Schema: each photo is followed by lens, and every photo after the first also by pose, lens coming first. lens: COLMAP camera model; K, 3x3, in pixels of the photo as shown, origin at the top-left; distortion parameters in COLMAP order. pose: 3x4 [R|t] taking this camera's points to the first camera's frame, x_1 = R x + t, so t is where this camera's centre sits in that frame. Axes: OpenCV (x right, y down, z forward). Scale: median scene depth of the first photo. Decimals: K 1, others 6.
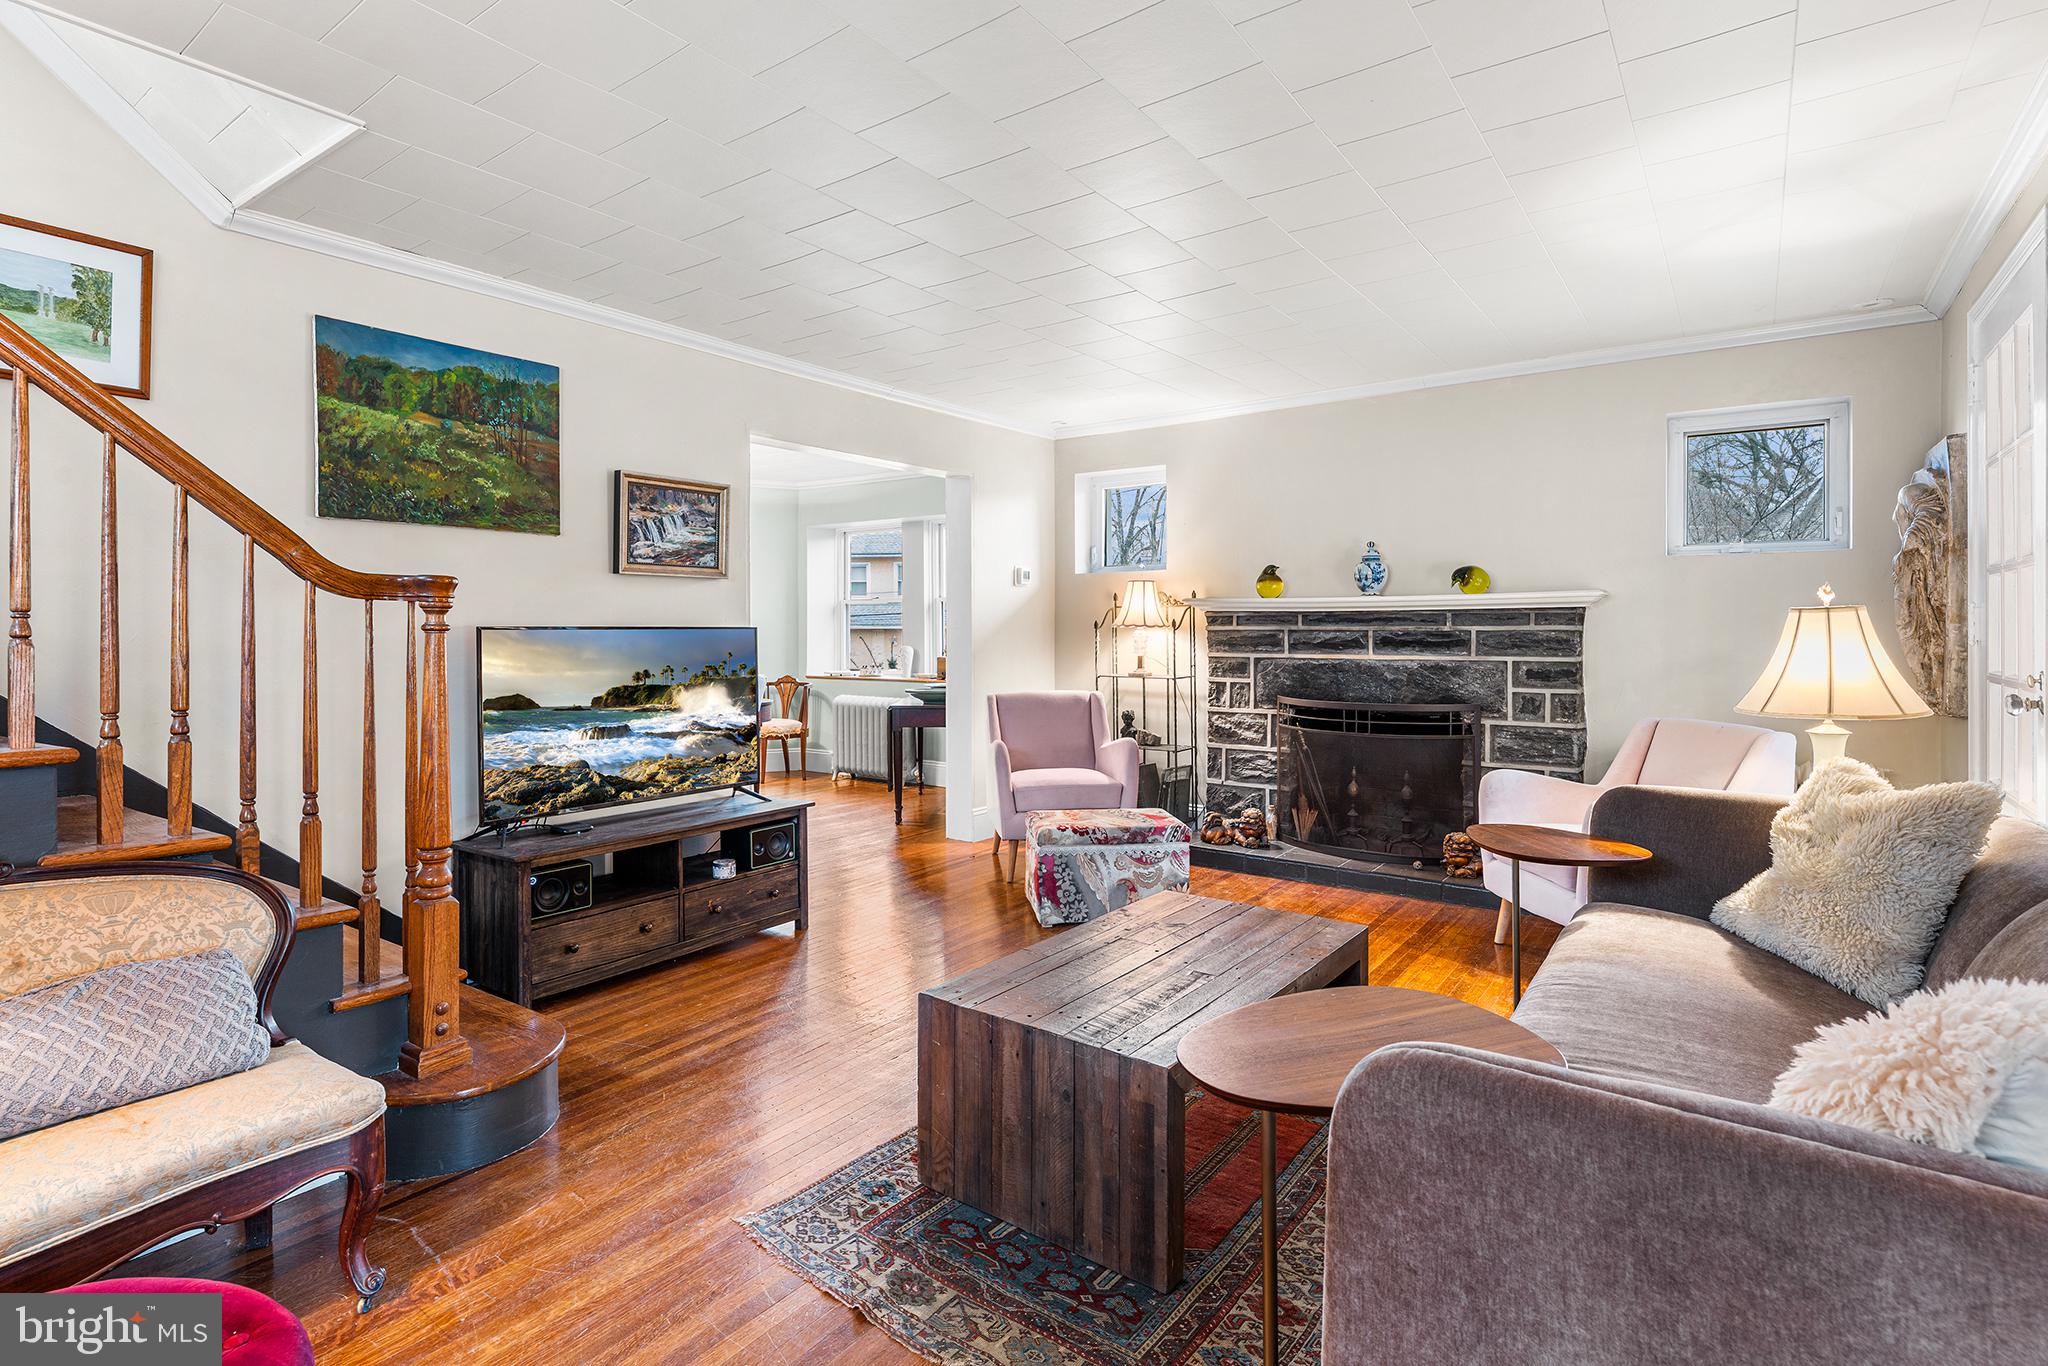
lens RADIAL K [[981.7, 0, 1021.7], [0, 981.7, 628.9], [0, 0, 1]] dist [-0.000046, -0.000021]
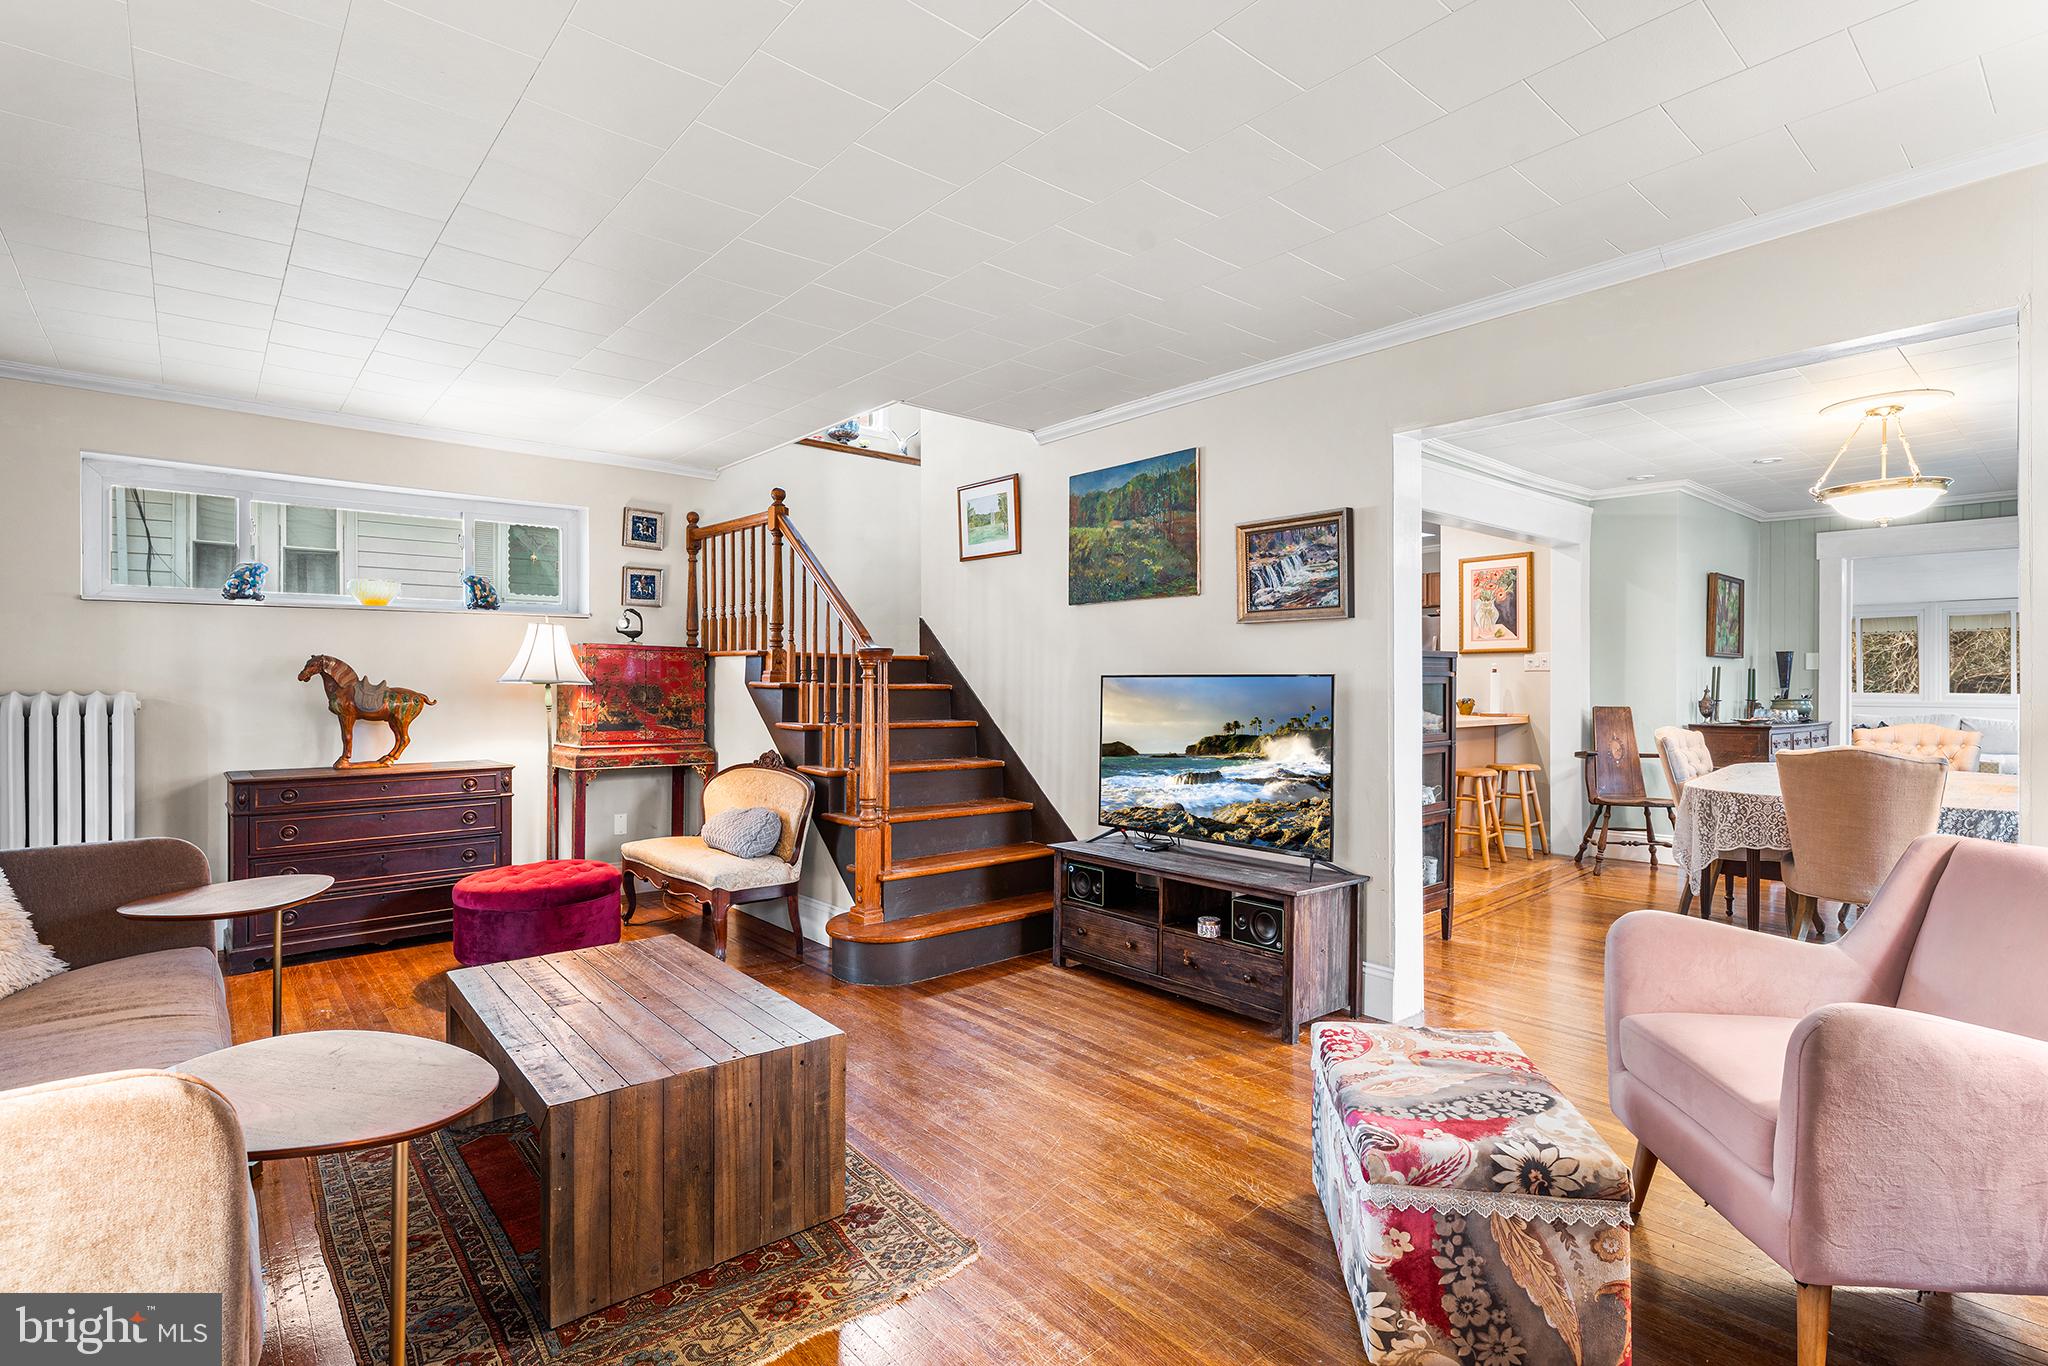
lens RADIAL K [[967.5, 0, 1024.0], [0, 967.5, 683.0], [0, 0, 1]] dist [0.001331, 0.000420]
pose [[-0.217911, 0.008280, -0.975933, 0.645893], [0.002642, 0.999965, 0.007894, -0.002224], [0.975965, -0.000858, -0.217926, 1.012433]]
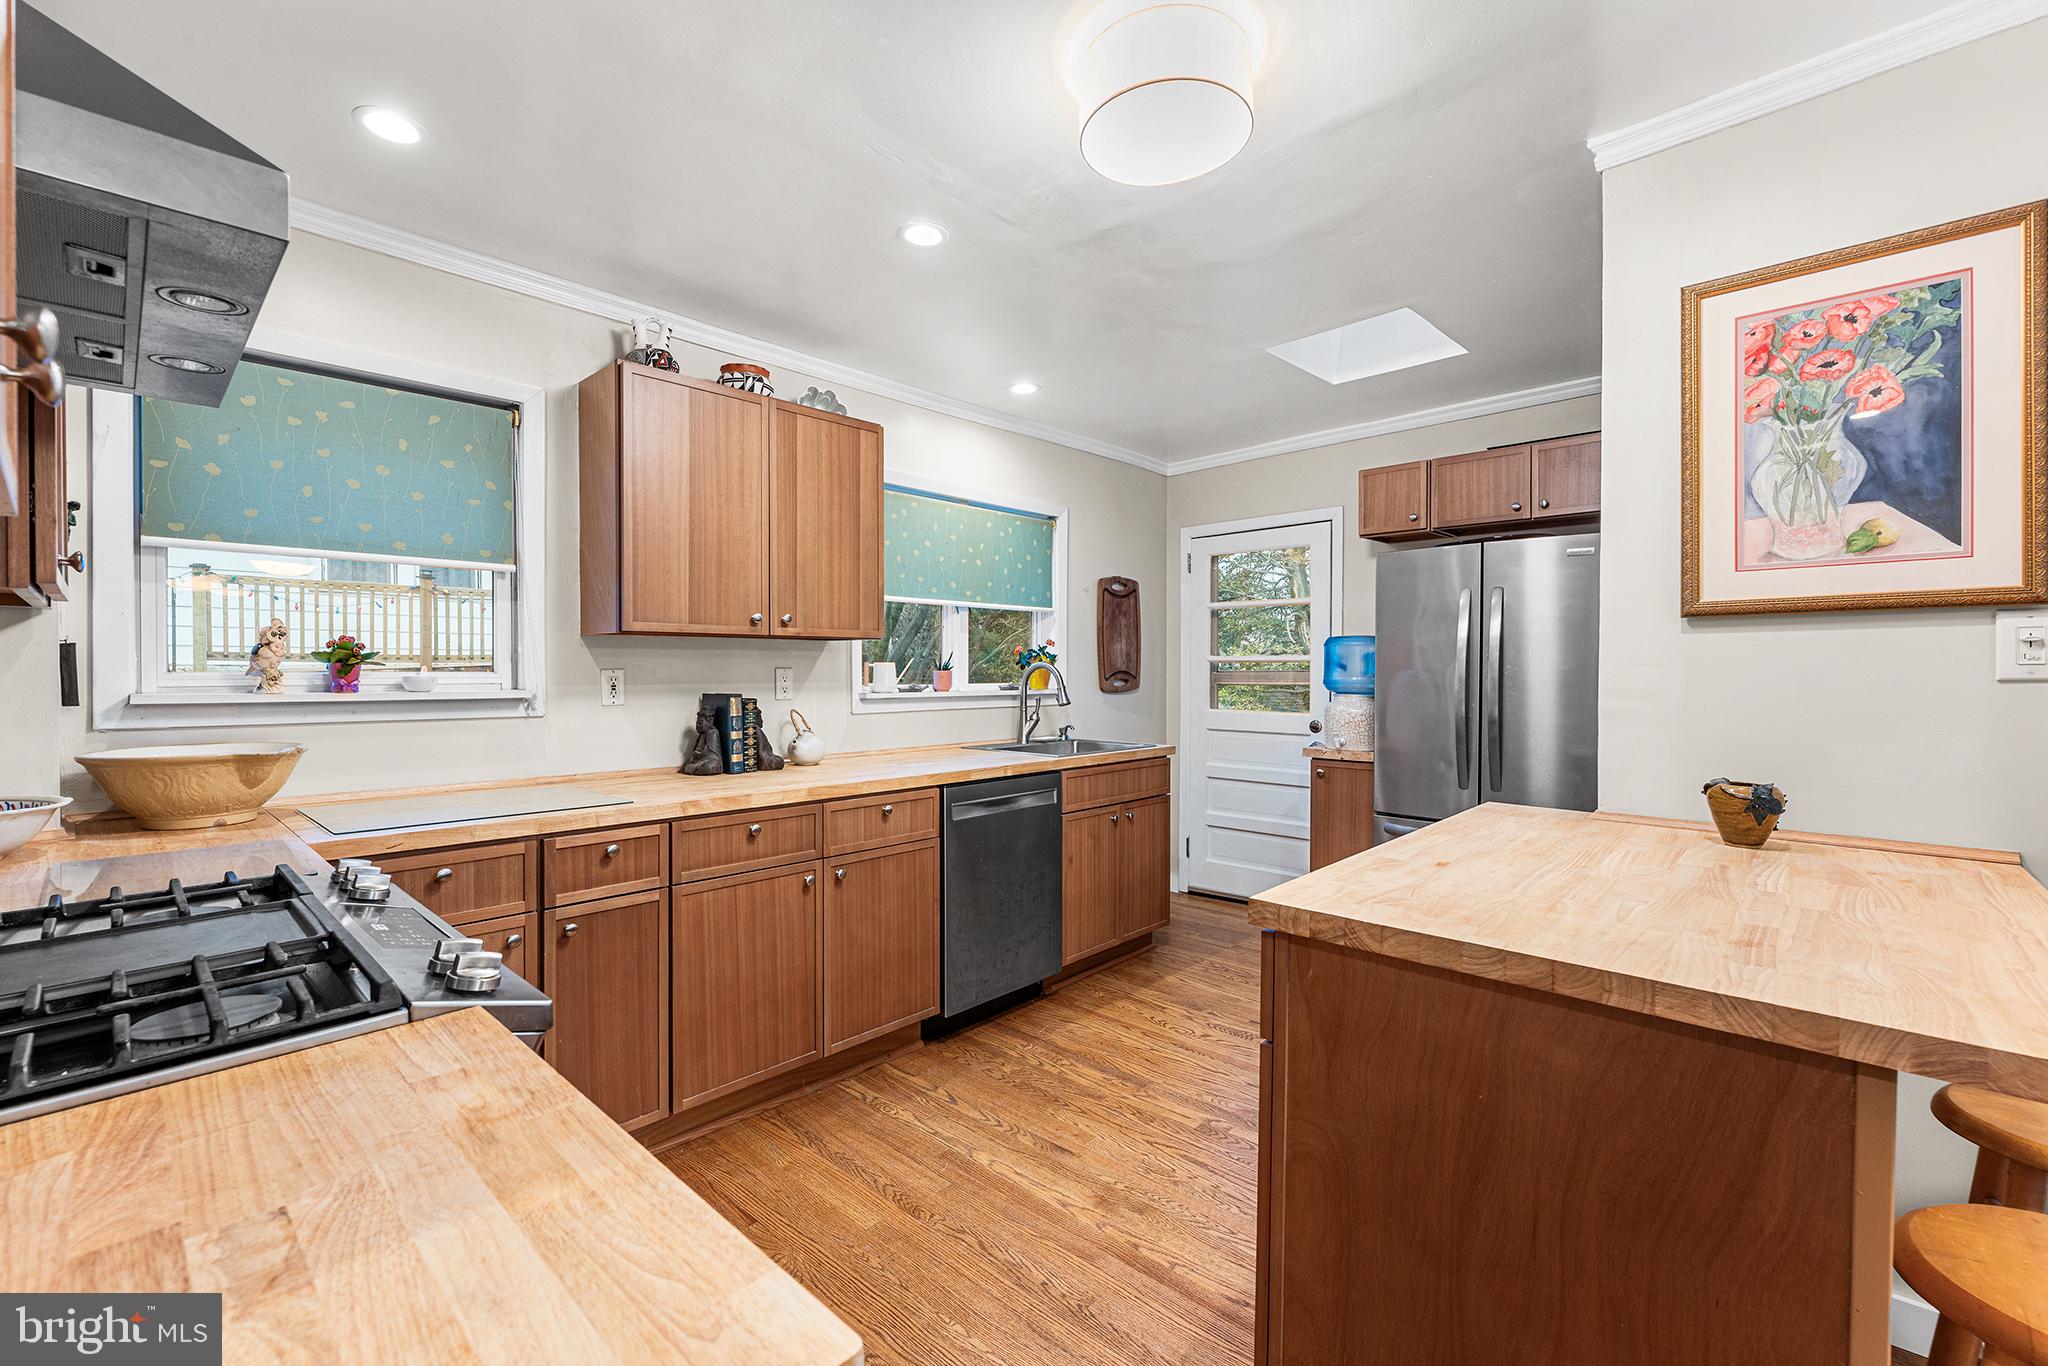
lens RADIAL K [[869.9, 0, 1019.6], [0, 869.9, 679.8], [0, 0, 1]] dist [-0.001983, -0.000462]
pose [[-0.108743, 0.016772, -0.993928, -0.880842], [0.000727, 0.999859, 0.016792, -0.015778], [0.994070, 0.001104, -0.108740, 1.116775]]
